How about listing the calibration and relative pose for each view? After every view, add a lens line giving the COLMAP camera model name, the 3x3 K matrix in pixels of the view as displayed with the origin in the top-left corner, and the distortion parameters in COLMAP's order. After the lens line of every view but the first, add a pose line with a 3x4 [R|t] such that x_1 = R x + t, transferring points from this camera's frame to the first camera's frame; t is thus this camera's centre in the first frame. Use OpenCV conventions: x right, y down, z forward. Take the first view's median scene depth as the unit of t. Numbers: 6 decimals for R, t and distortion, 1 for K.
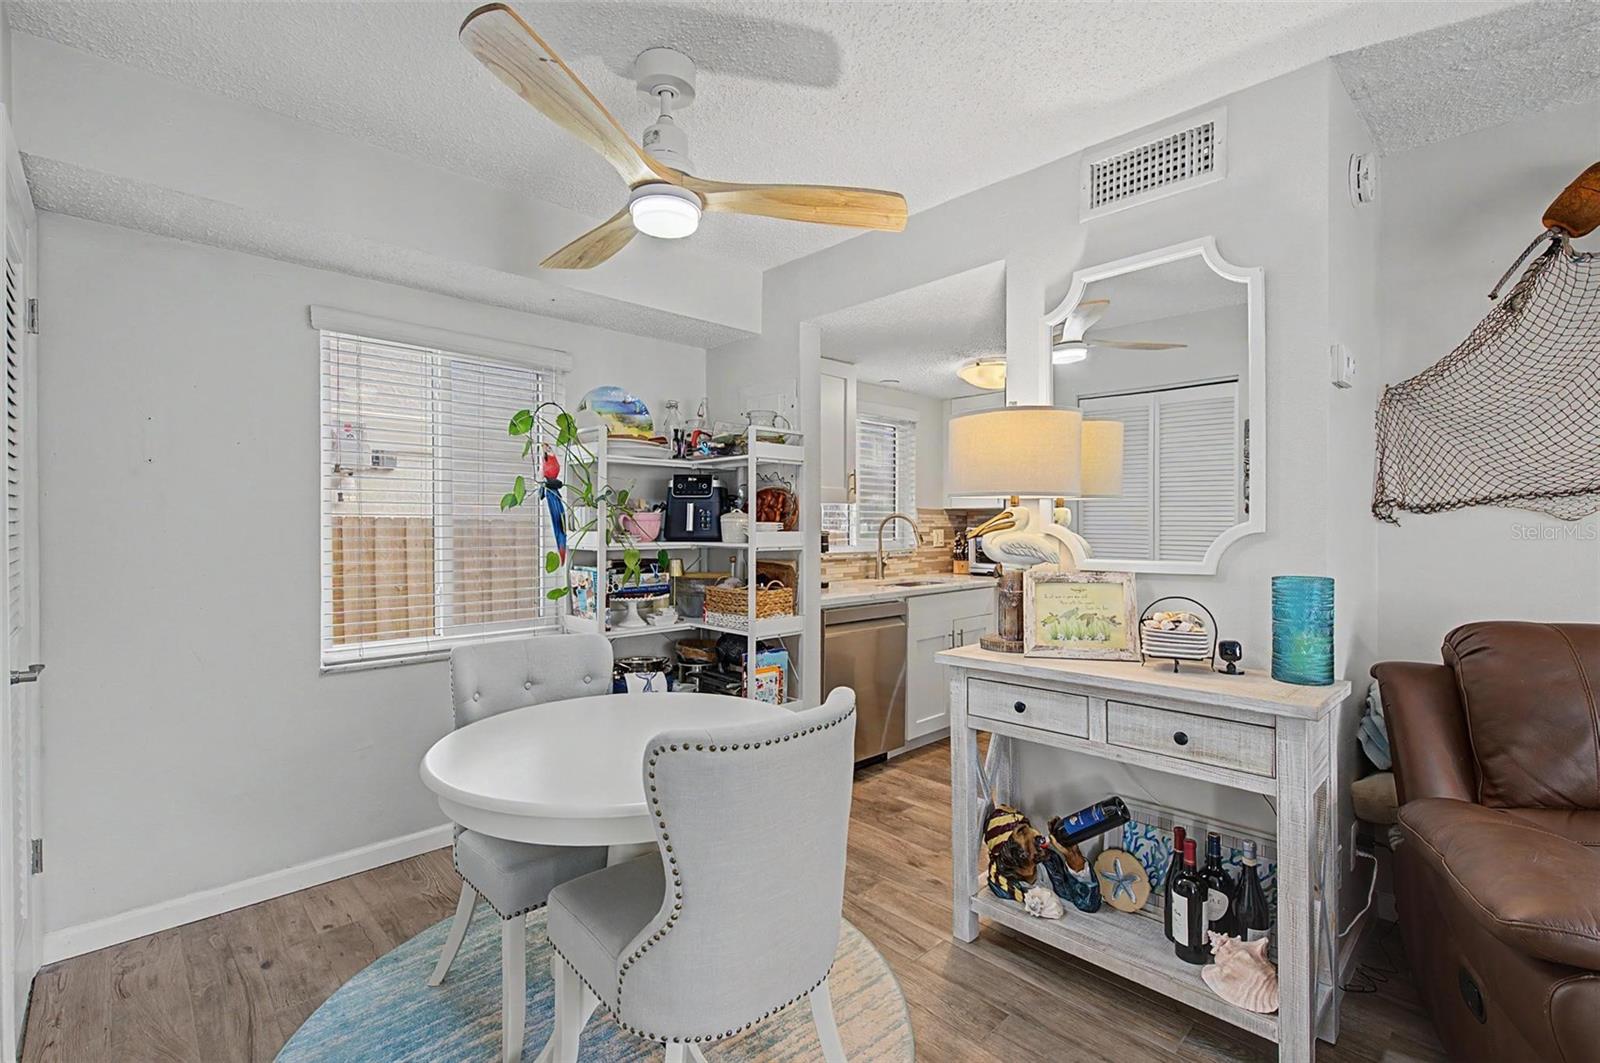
lens RADIAL K [[712.3, 0, 794.7], [0, 712.3, 531.8], [0, 0, 1]] dist [0.003293, -0.000086]
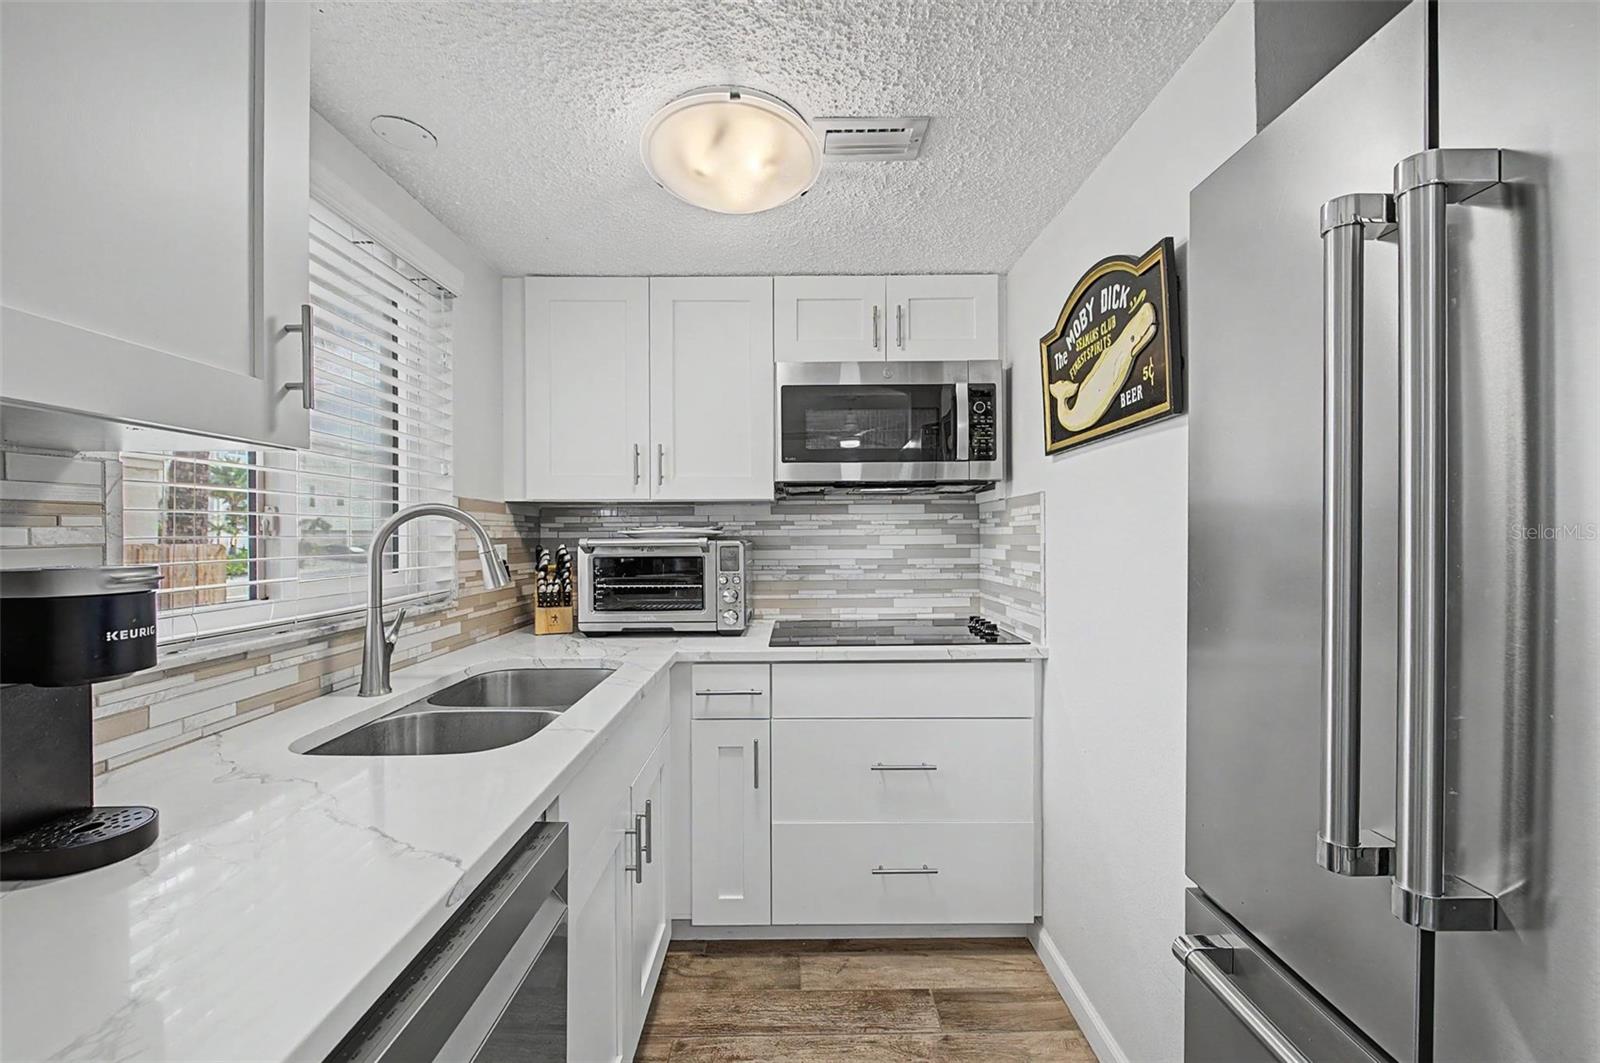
lens RADIAL K [[630.2, 0, 802.7], [0, 630.2, 536.0], [0, 0, 1]] dist [-0.000155, -0.000560]
pose [[0.677401, -0.008242, 0.735568, 0.051996], [0.013185, 0.999913, -0.000939, -0.009379], [-0.735496, 0.010335, 0.677450, 0.939531]]
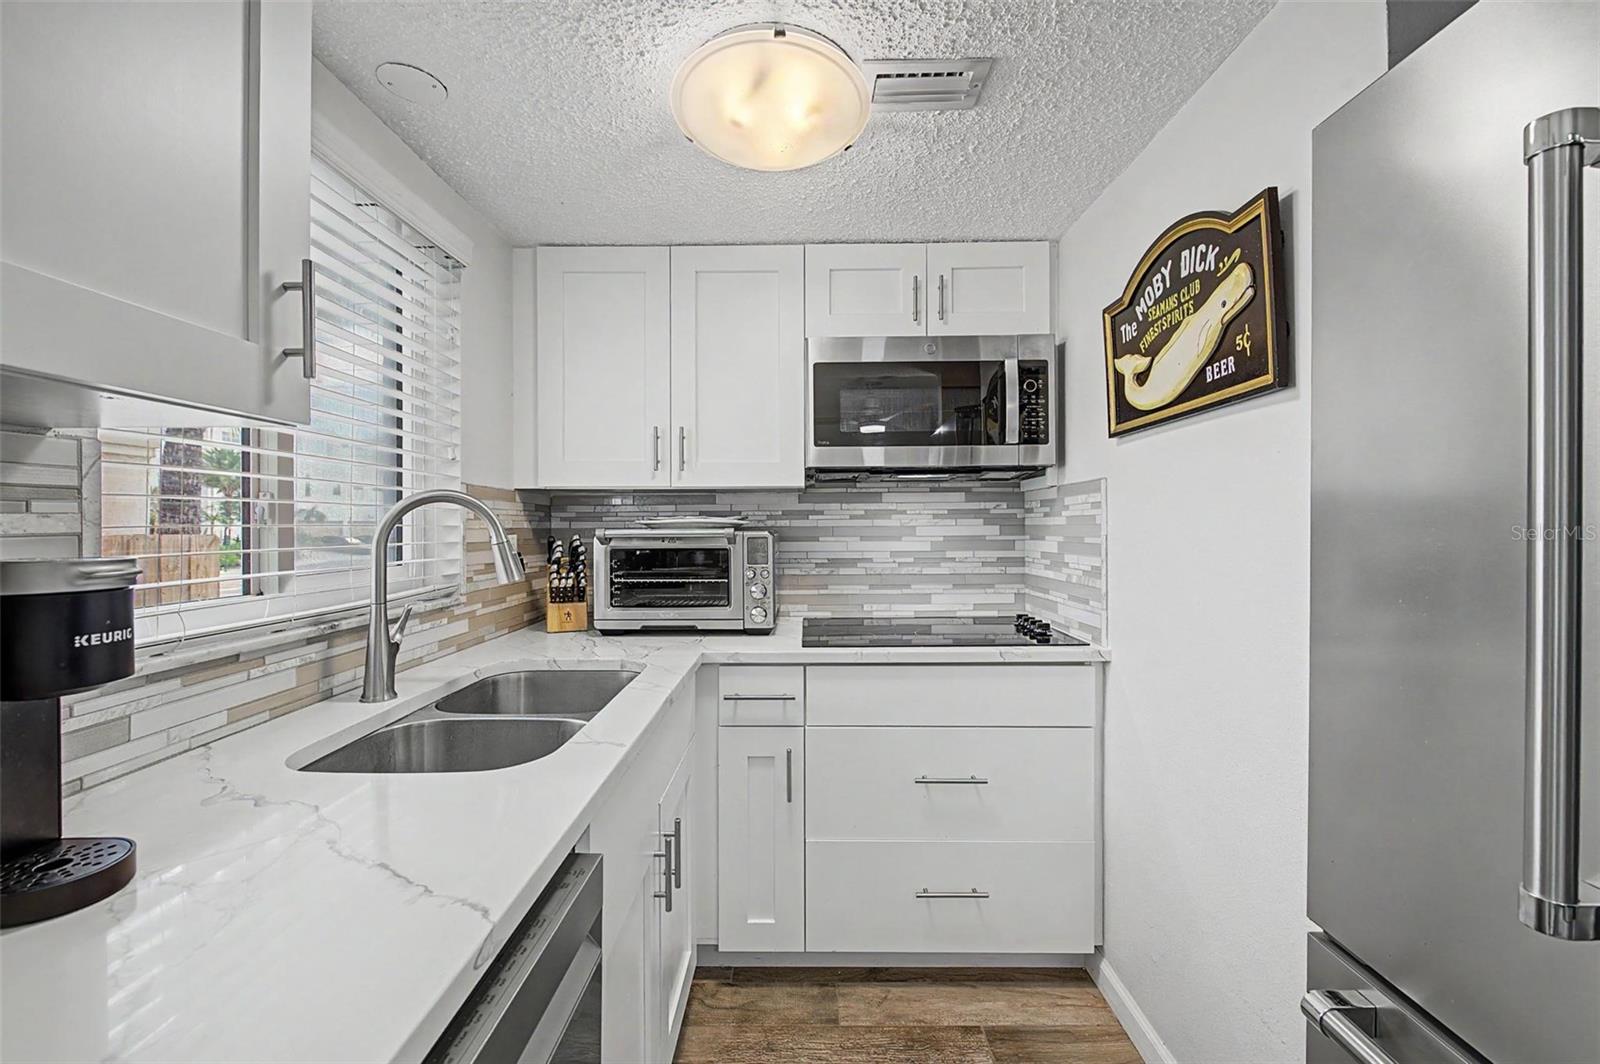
lens RADIAL K [[657.1, 0, 802.2], [0, 657.1, 525.6], [0, 0, 1]] dist [-0.000631, -0.000353]
pose [[0.689024, -0.005491, 0.724718, 0.056377], [0.011856, 0.999923, -0.003696, -0.008734], [-0.724642, 0.011139, 0.689036, 0.976428]]
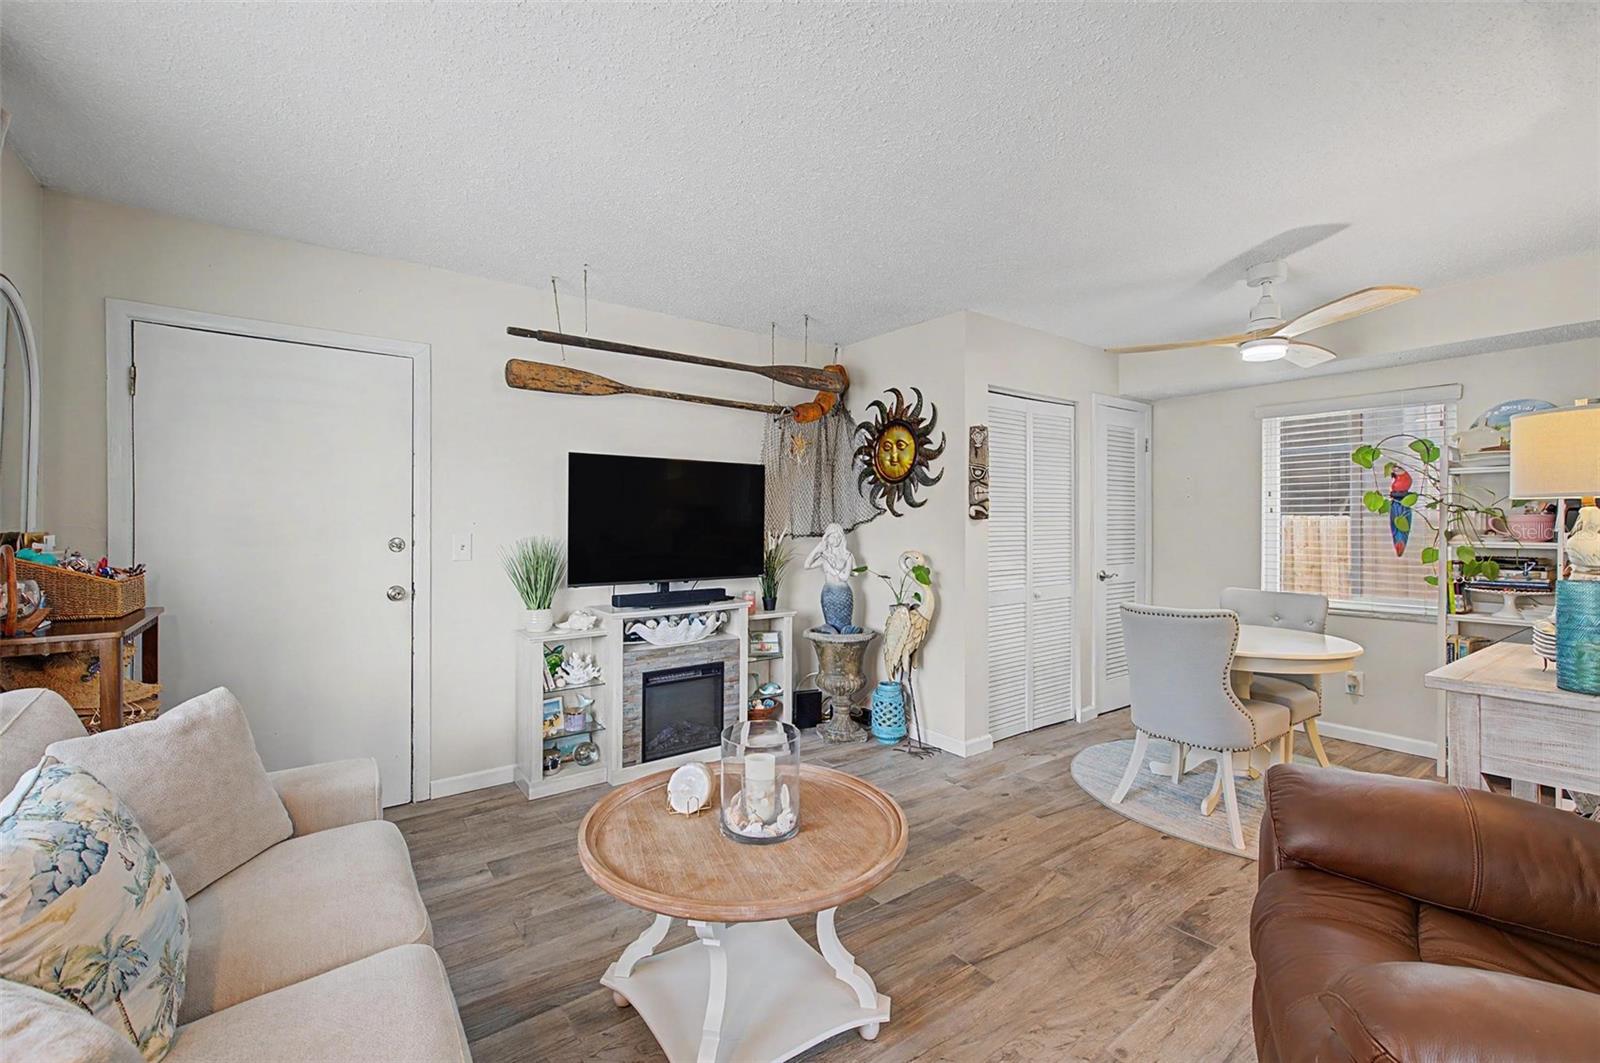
lens RADIAL K [[676.1, 0, 793.2], [0, 676.1, 517.9], [0, 0, 1]] dist [-0.000522, -0.000416]
pose [[-0.136571, -0.012774, -0.990548, 0.995385], [-0.011797, 0.999867, -0.011267, 0.002386], [0.990560, 0.010147, -0.136704, 0.042975]]
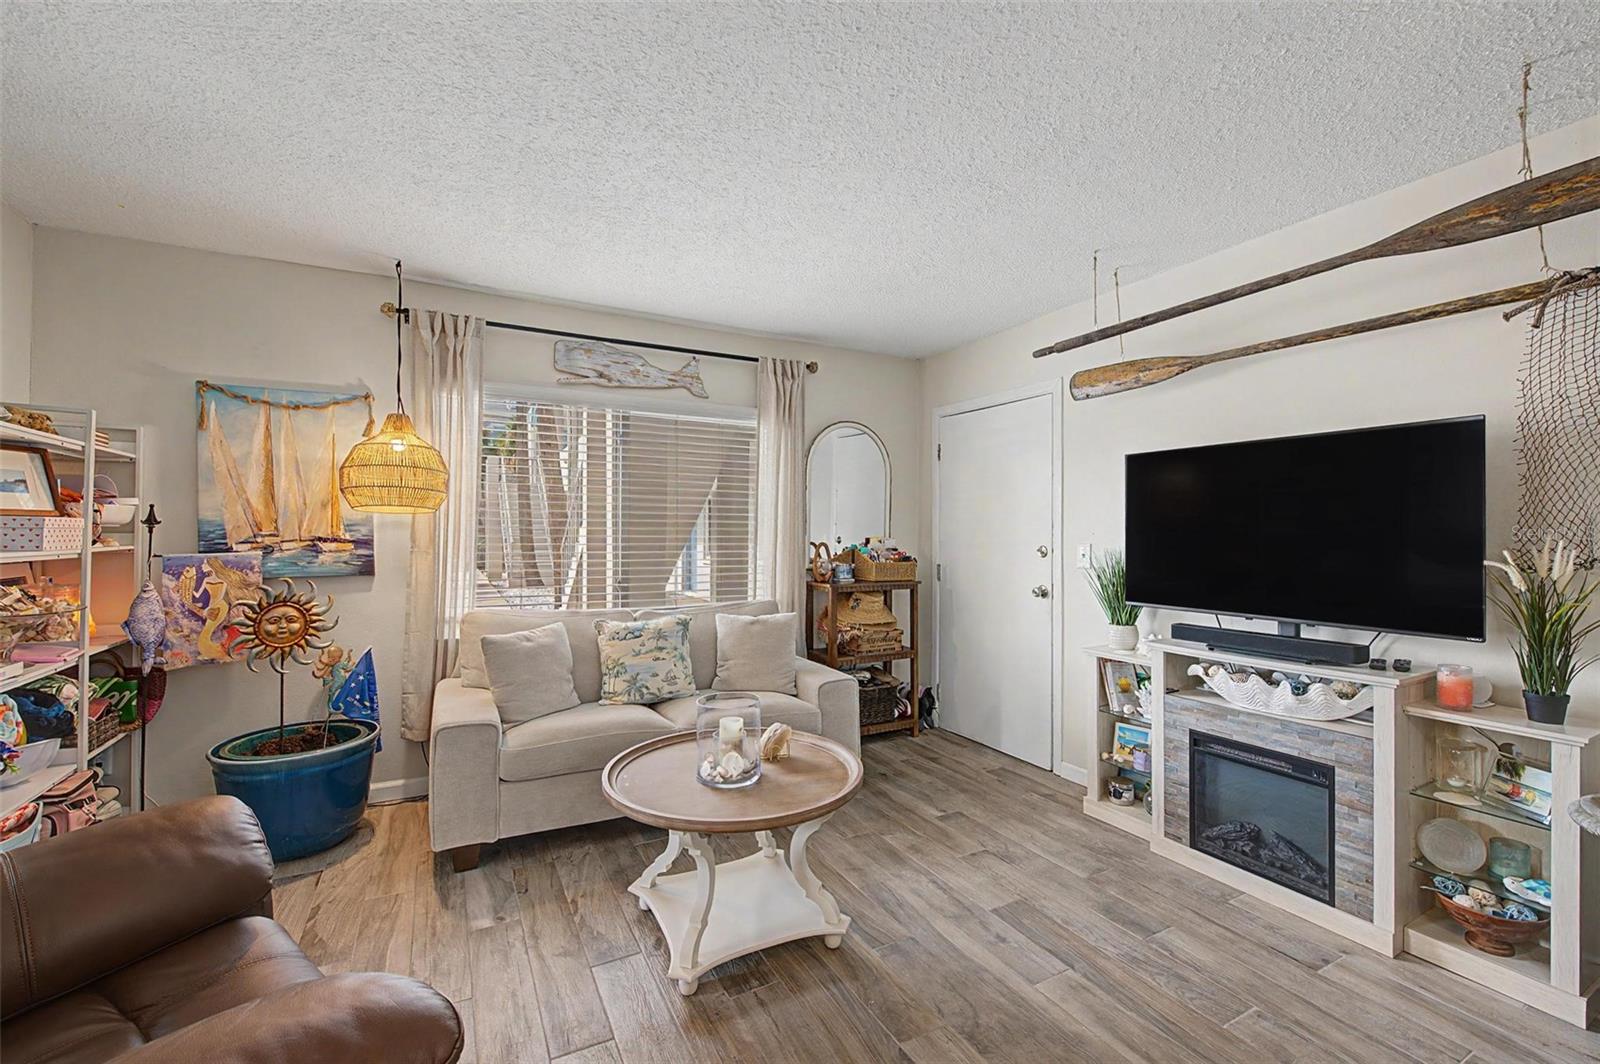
lens RADIAL K [[672.4, 0, 793.8], [0, 672.4, 529.8], [0, 0, 1]] dist [-0.000007, -0.000735]
pose [[-0.958604, -0.007179, 0.284653, 0.166620], [-0.005979, 0.999969, 0.005087, -0.004700], [-0.284681, 0.003174, -0.958617, 0.599310]]
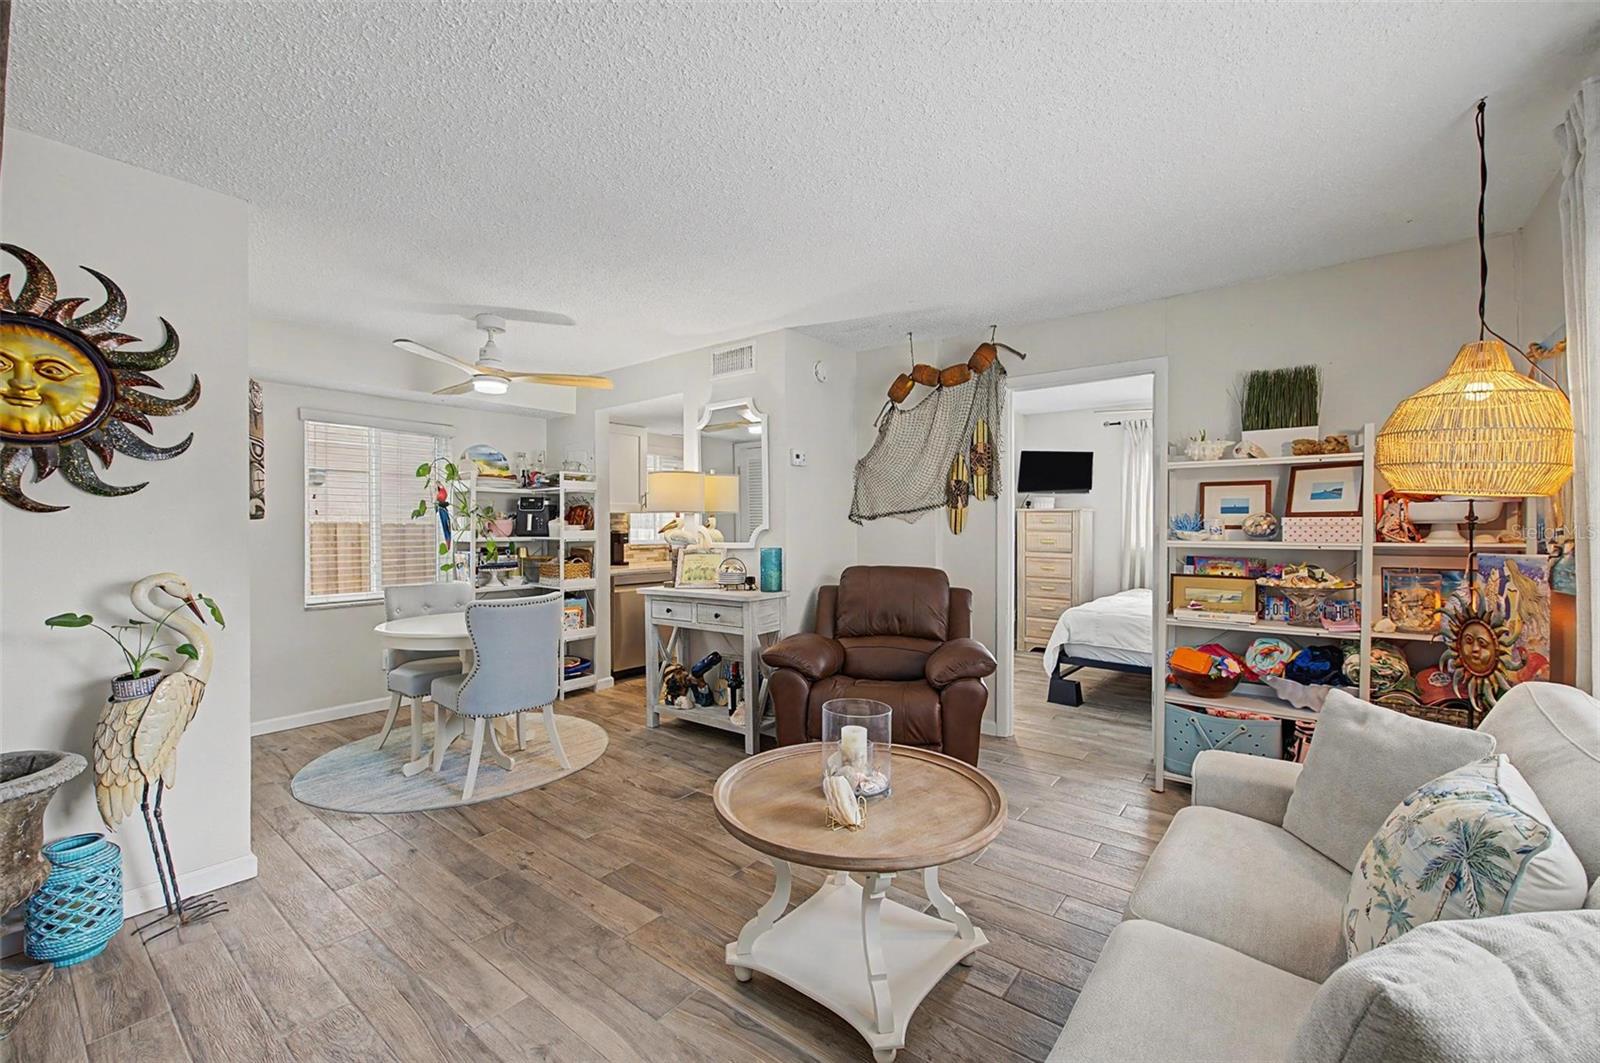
lens RADIAL K [[657.1, 0, 802.2], [0, 657.1, 525.1], [0, 0, 1]] dist [-0.000631, -0.000353]
pose [[0.989959, -0.004514, 0.141284, 0.289780], [0.006024, 0.999929, -0.010267, 0.006525], [-0.141228, 0.011015, 0.989916, -0.684147]]
